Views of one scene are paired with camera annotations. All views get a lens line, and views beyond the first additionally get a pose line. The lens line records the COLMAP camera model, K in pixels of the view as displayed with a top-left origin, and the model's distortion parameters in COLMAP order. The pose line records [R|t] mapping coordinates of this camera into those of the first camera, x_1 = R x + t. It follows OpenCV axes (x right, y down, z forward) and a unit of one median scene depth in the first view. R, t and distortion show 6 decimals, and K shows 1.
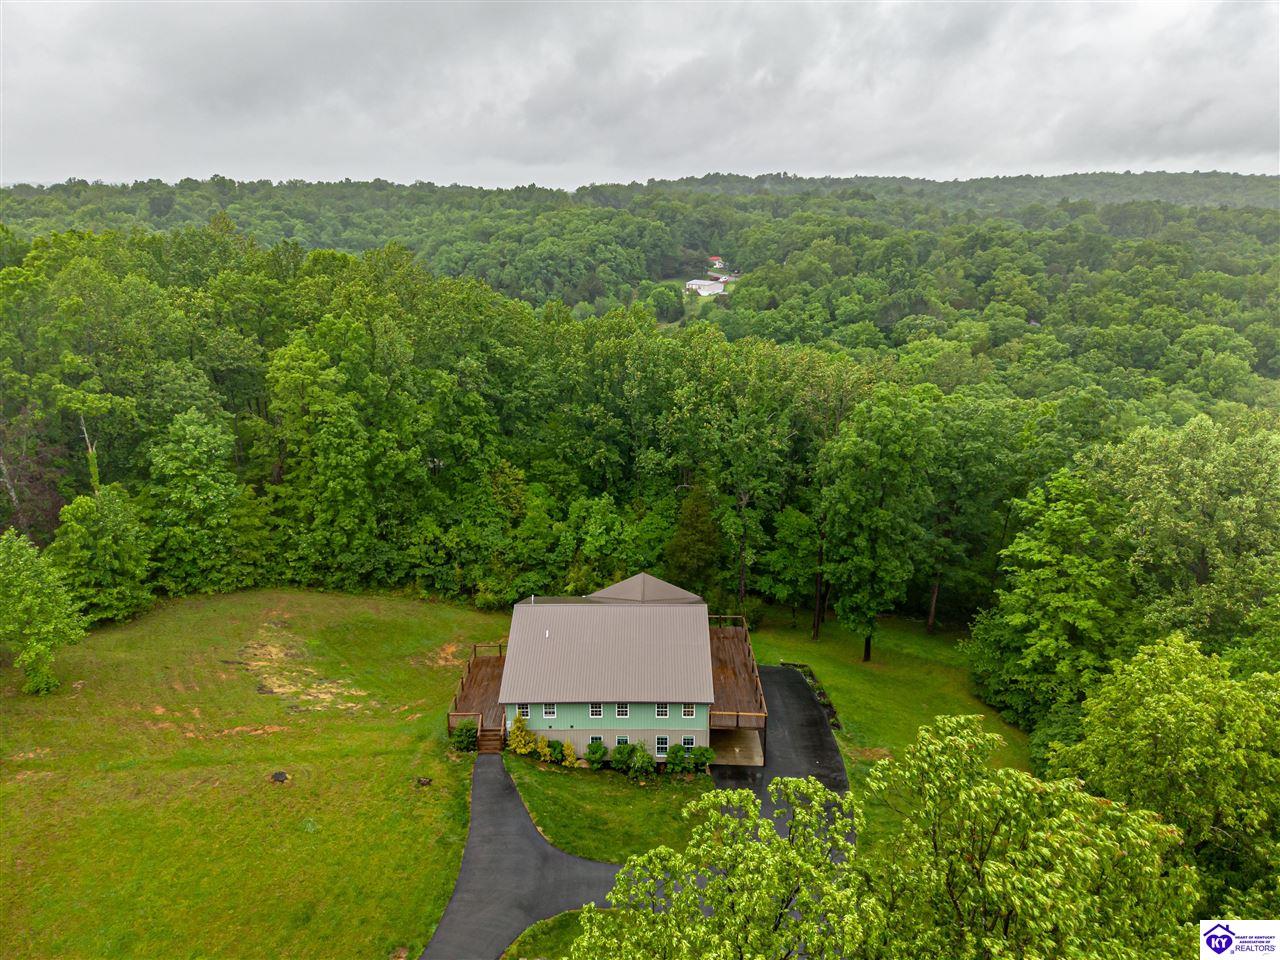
lens RADIAL K [[815.9, 0, 640.0], [0, 815.9, 480.0], [0, 0, 1]] dist [0.238718, -0.243721]
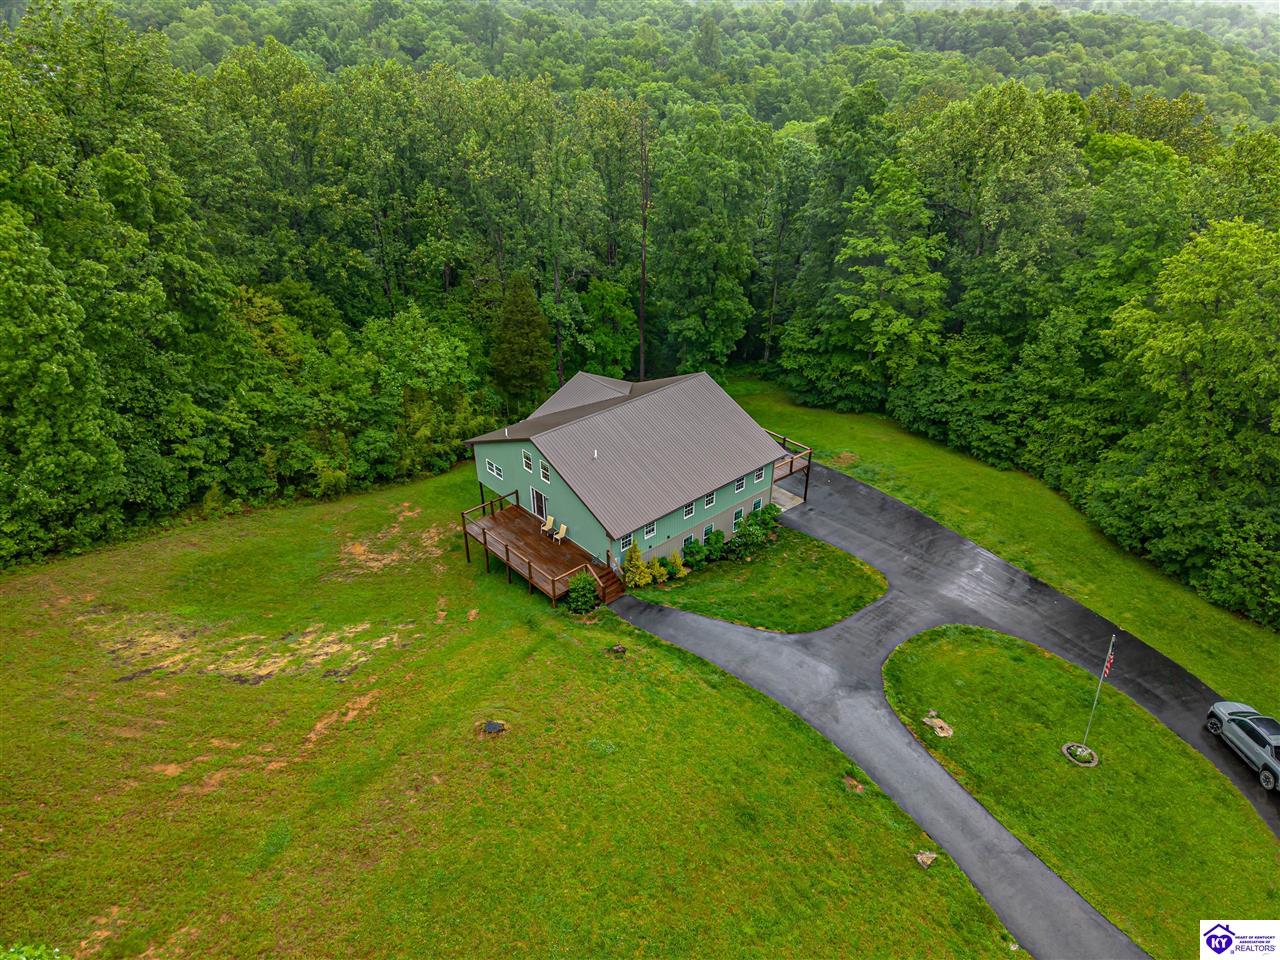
lens RADIAL K [[809.2, 0, 638.2], [0, 809.2, 485.5], [0, 0, 1]] dist [0.305077, -0.366821]
pose [[0.736449, -0.343865, 0.582579, -0.442669], [0.217598, 0.935820, 0.277295, 0.004160], [-0.640542, -0.077445, 0.764008, 0.291200]]
